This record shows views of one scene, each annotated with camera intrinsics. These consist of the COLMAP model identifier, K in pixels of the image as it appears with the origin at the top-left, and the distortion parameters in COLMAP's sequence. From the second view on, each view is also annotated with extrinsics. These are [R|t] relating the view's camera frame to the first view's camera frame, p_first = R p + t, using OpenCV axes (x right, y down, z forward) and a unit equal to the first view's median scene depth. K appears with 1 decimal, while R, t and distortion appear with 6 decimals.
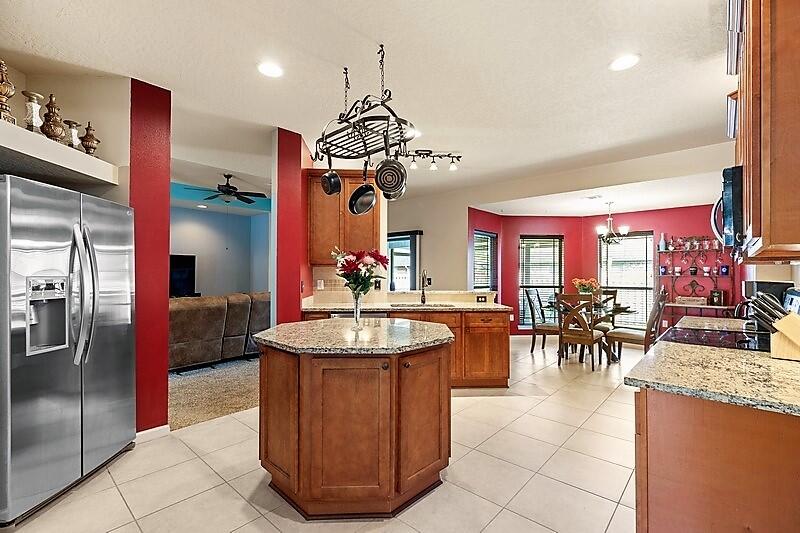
lens RADIAL K [[355.4, 0, 398.3], [0, 355.4, 270.6], [0, 0, 1]] dist [0.002799, 0.000303]
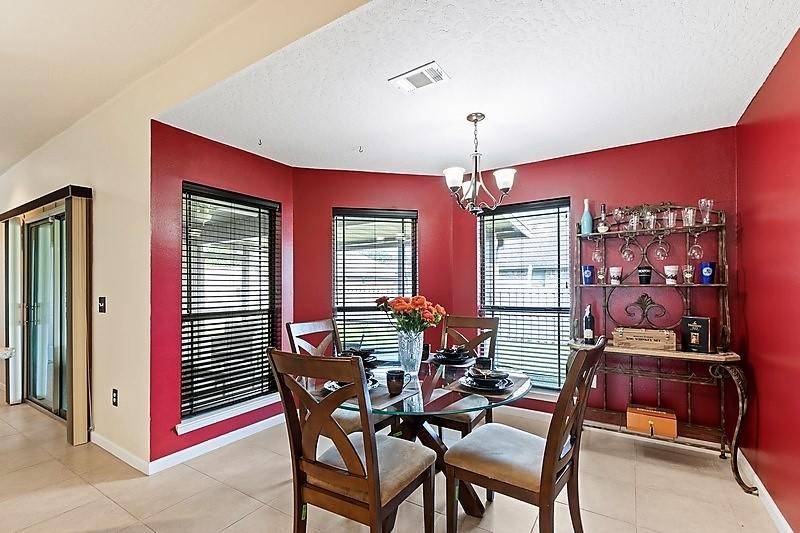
lens RADIAL K [[368.6, 0, 403.5], [0, 368.6, 283.3], [0, 0, 1]] dist [0.025508, 0.000050]
pose [[0.983049, -0.010740, 0.183028, 0.404618], [0.009456, 0.999924, 0.007888, 0.005071], [-0.183098, -0.006024, 0.983076, 0.549328]]
